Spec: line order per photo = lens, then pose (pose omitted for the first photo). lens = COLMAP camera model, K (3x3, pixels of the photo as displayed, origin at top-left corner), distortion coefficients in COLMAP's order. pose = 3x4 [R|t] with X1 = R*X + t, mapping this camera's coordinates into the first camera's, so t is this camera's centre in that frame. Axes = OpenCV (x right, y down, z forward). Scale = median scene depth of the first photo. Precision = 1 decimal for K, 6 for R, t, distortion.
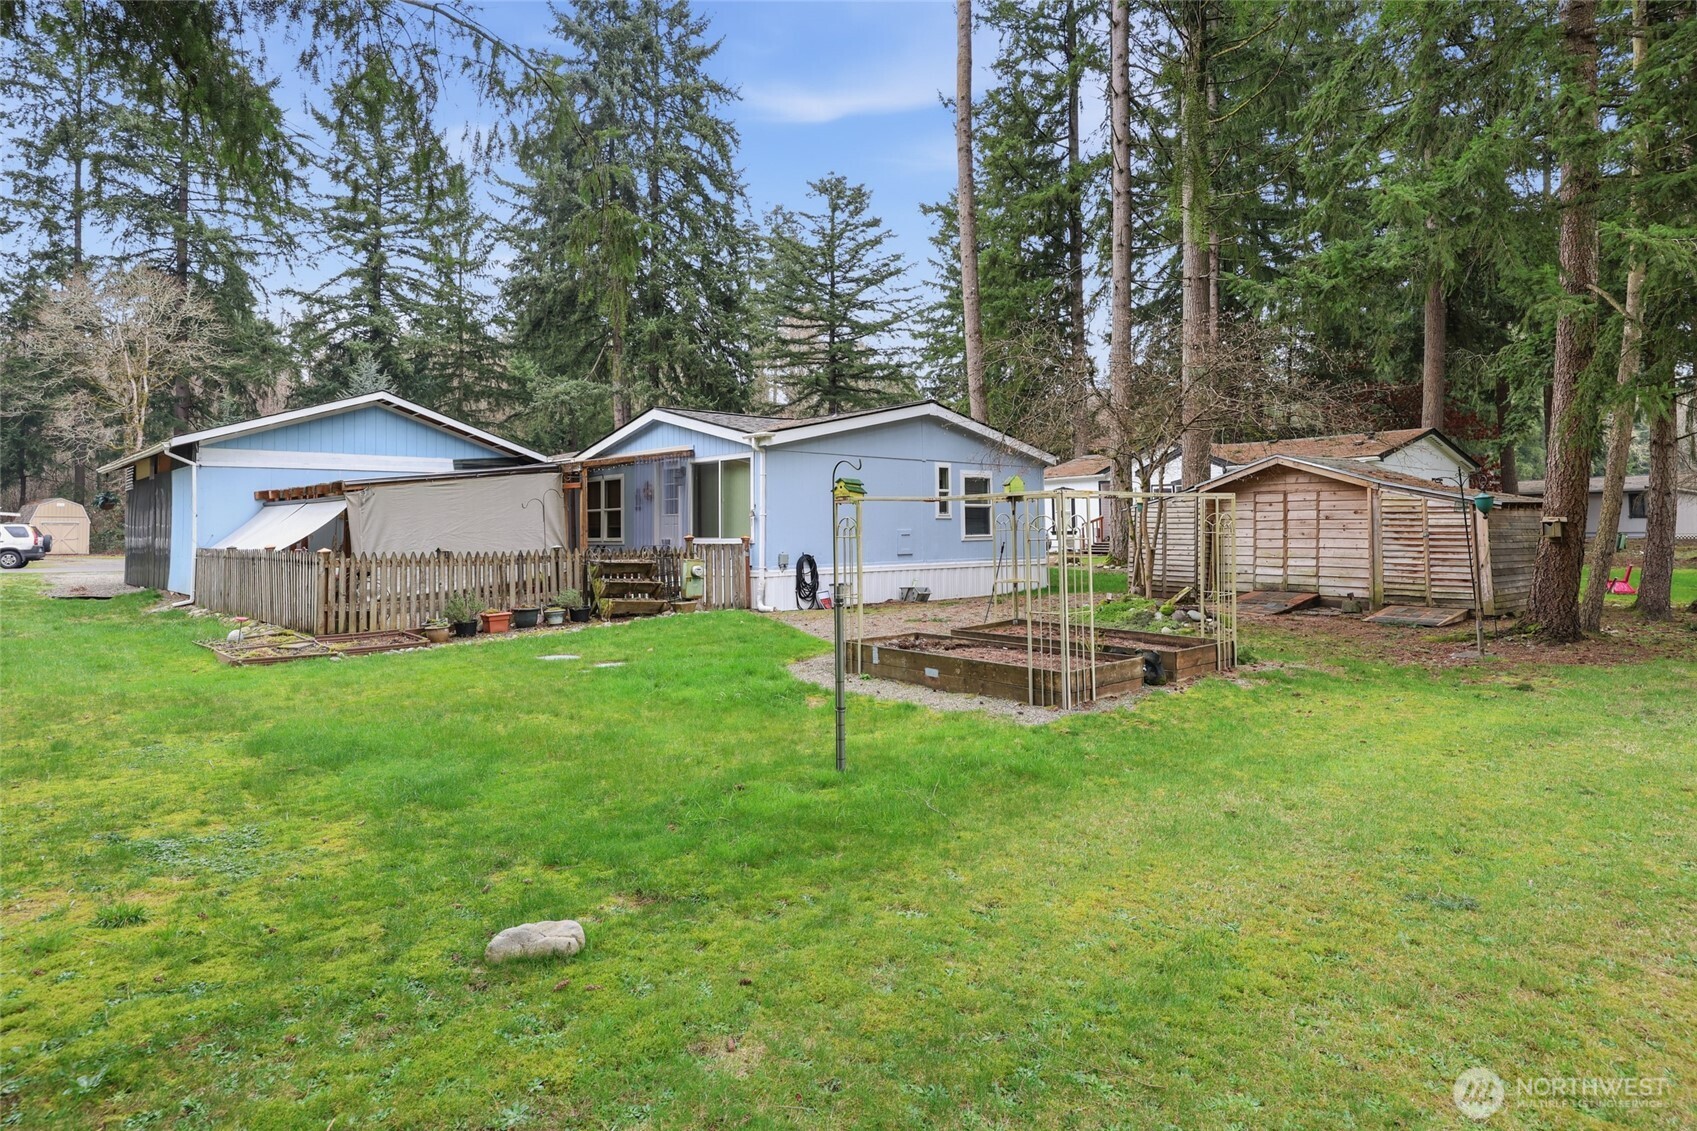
lens RADIAL K [[977.6, 0, 854.1], [0, 977.6, 506.2], [0, 0, 1]] dist [-0.001350, 0.000957]
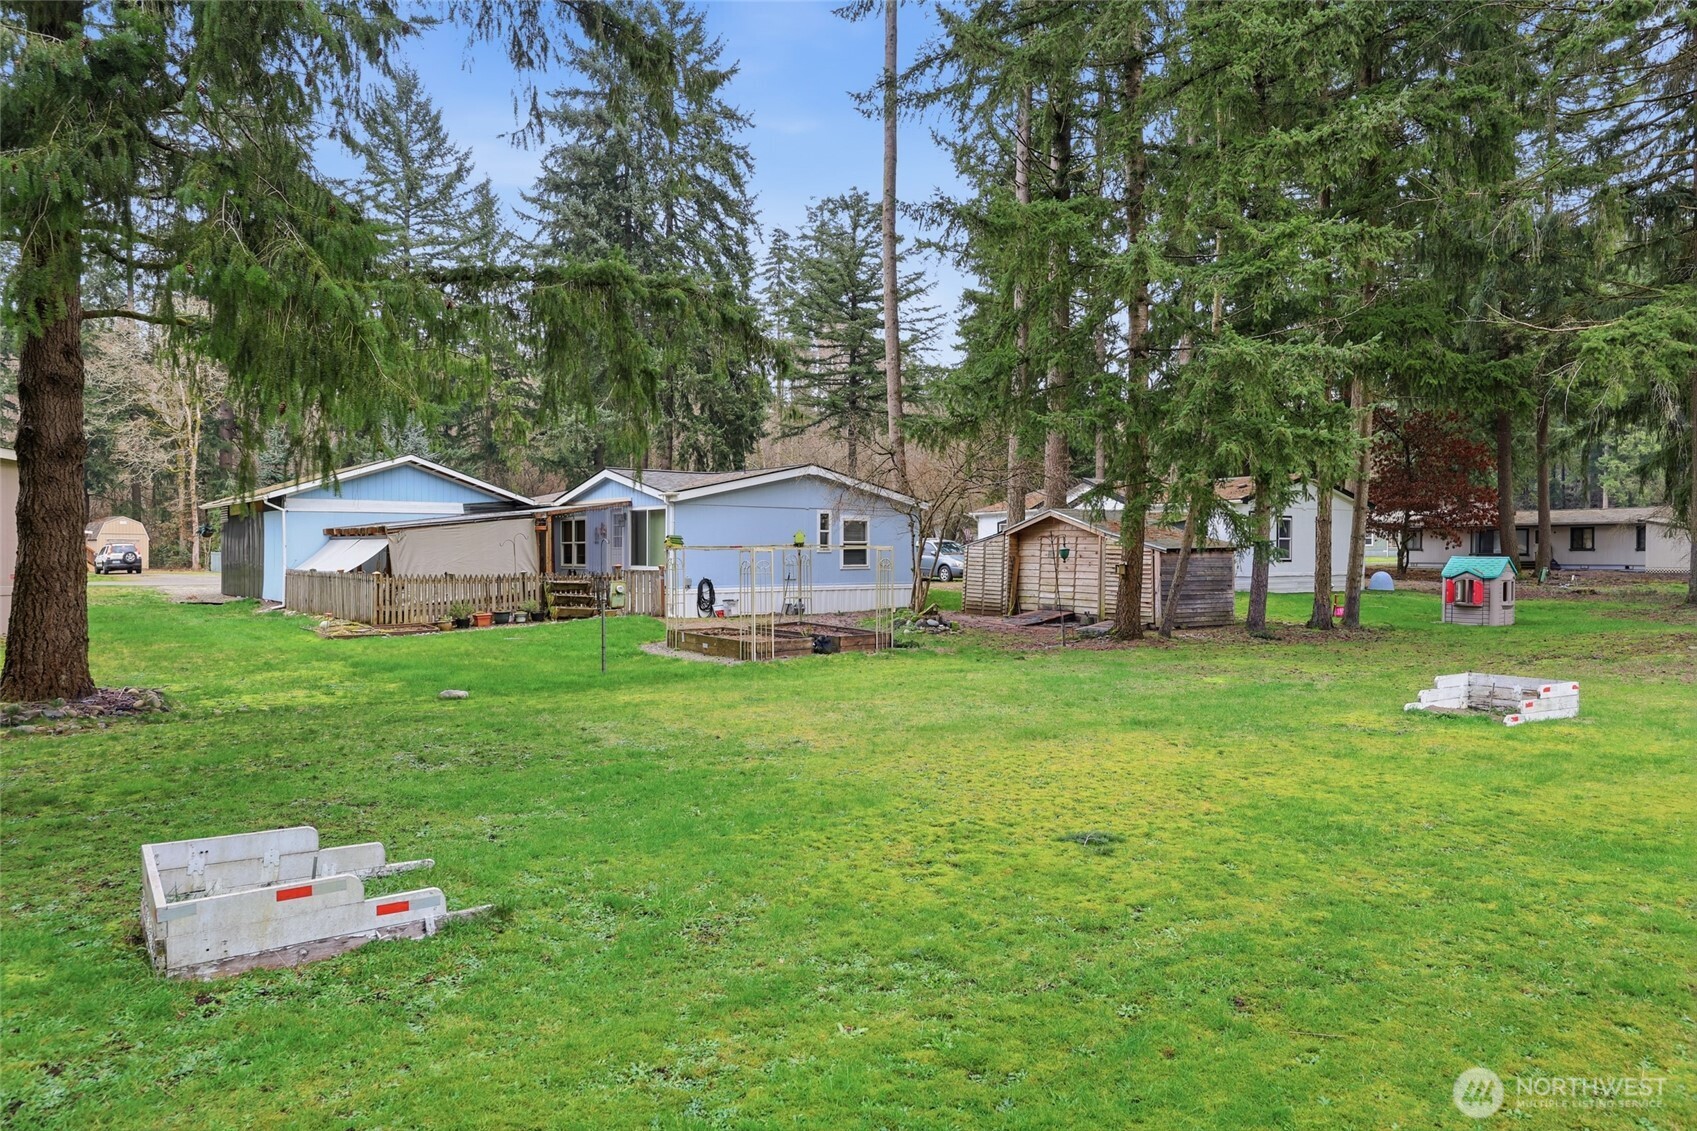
lens RADIAL K [[1125.1, 0, 850.6], [0, 1125.1, 568.4], [0, 0, 1]] dist [0.001829, 0.001204]
pose [[0.996756, 0.011537, -0.079650, 0.251987], [-0.008197, 0.999078, 0.042135, -0.030467], [0.080063, -0.041345, 0.995932, -0.514022]]
